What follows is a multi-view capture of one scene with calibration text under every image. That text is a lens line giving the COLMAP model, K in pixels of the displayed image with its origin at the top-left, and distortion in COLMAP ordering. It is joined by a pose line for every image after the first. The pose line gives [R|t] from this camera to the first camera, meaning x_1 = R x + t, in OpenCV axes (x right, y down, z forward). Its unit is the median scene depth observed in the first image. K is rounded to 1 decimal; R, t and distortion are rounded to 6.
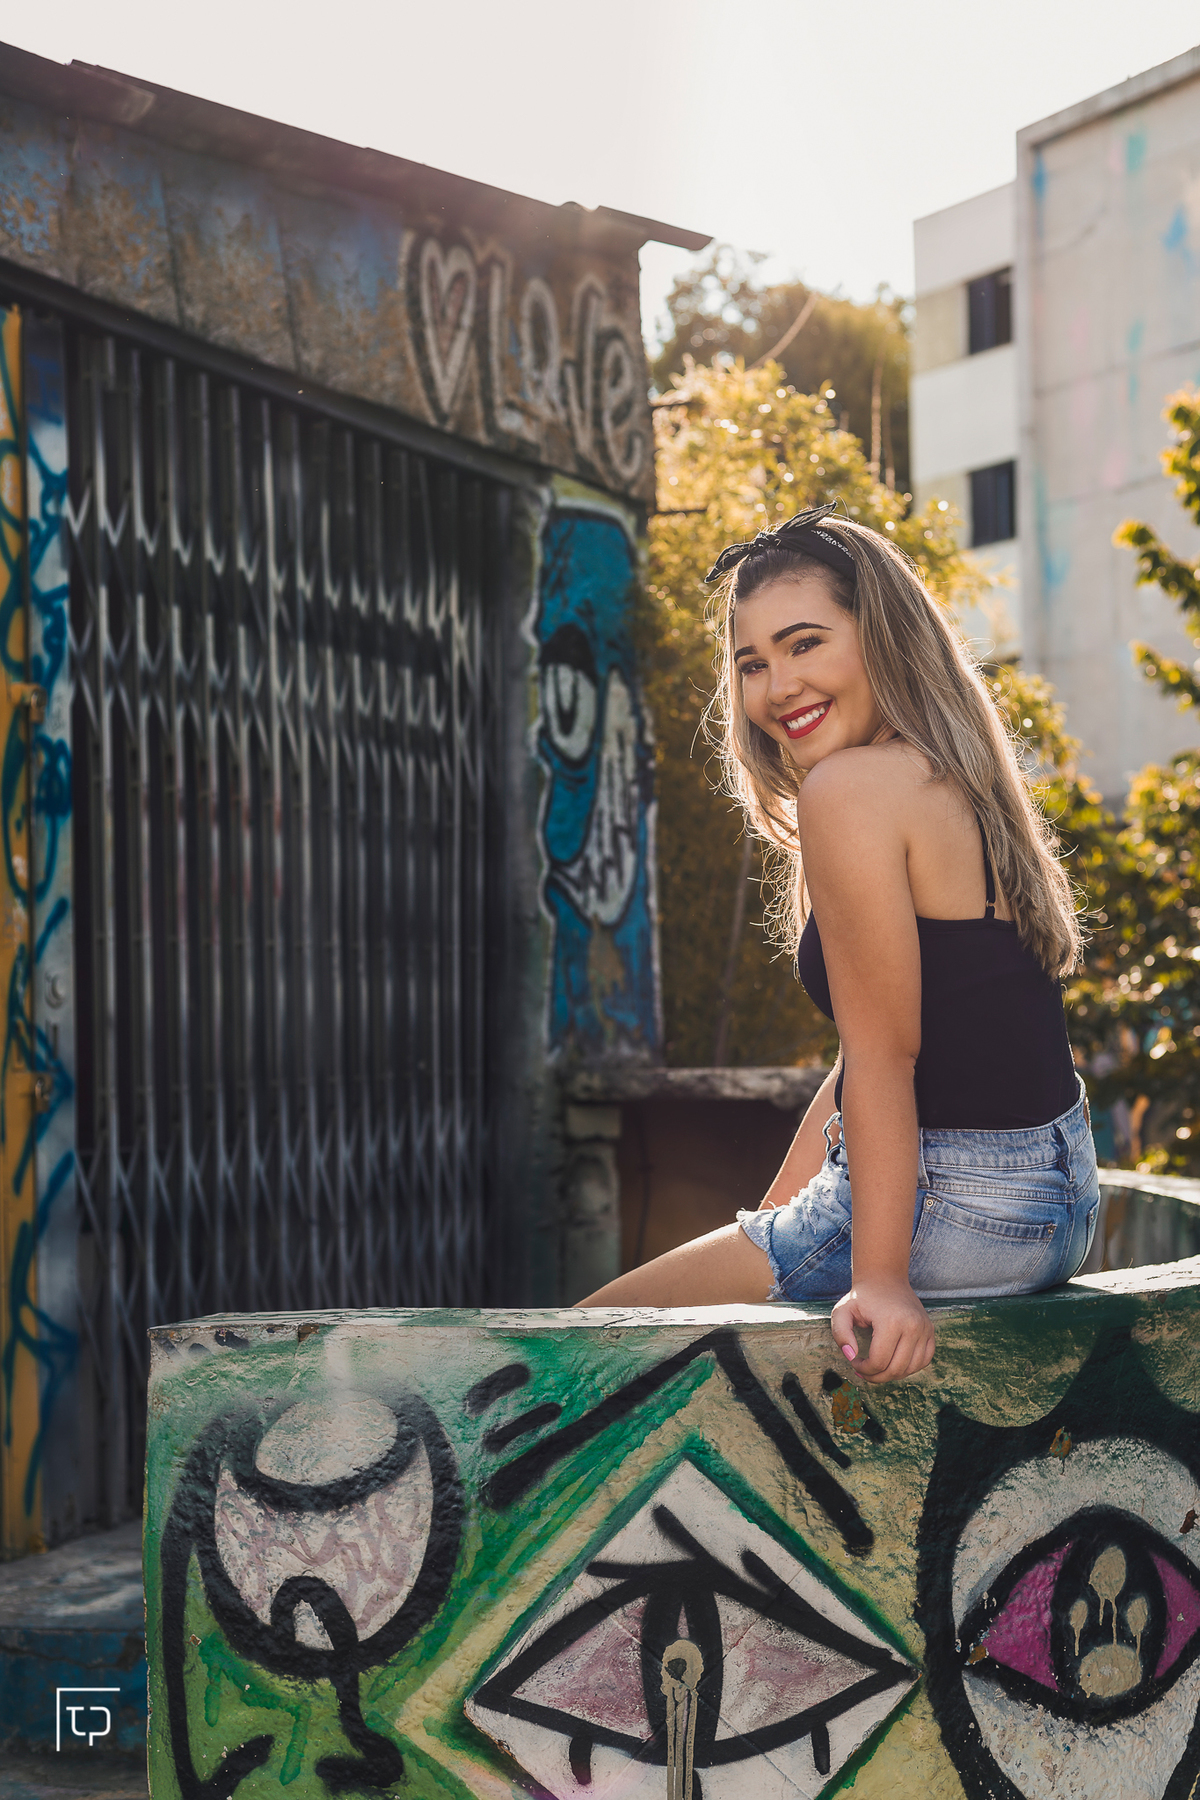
lens RADIAL K [[2639.9, 0, 400.1], [0, 2639.9, 854.8], [0, 0, 1]] dist [0.001517, 0.000000]
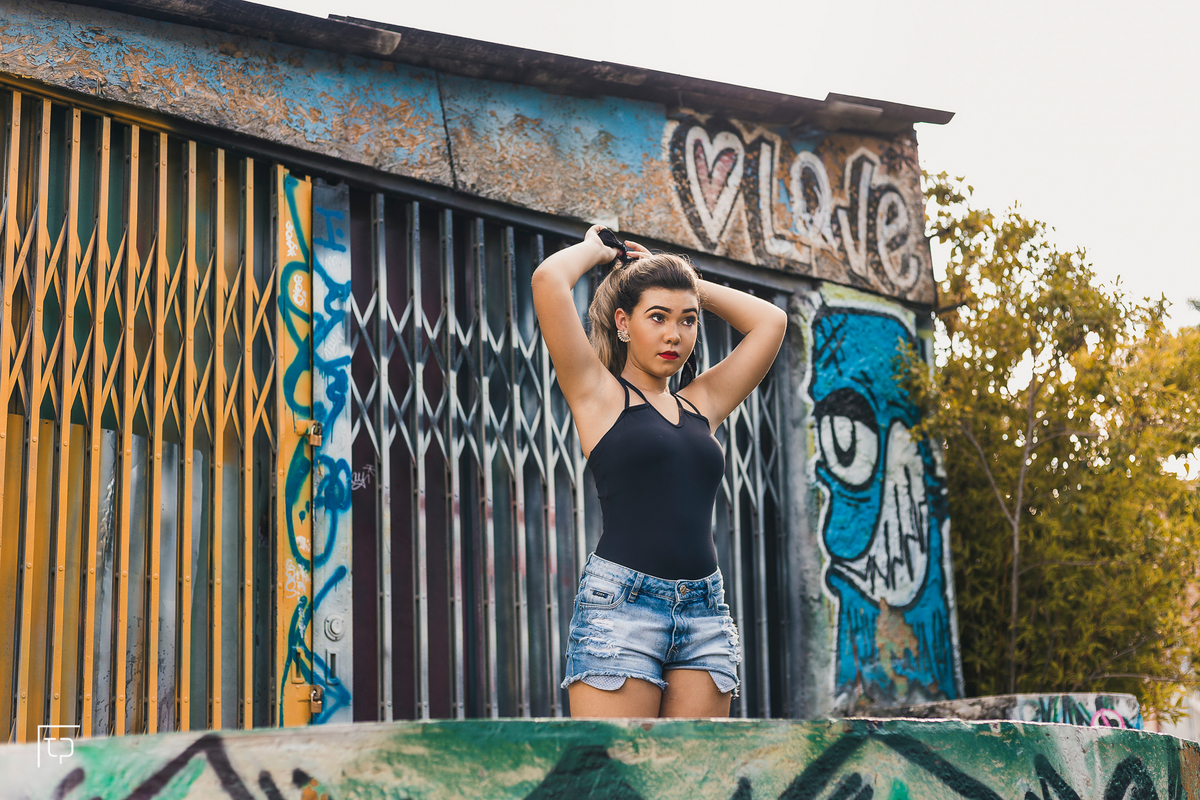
lens RADIAL K [[1759.9, 0, 547.0], [0, 1759.9, 375.0], [0, 0, 1]] dist [0.001517, 0.000000]
pose [[0.946440, -0.089633, -0.310190, 0.229010], [0.037547, 0.984731, -0.169986, 0.064790], [0.320690, 0.149235, 0.935354, 0.090333]]
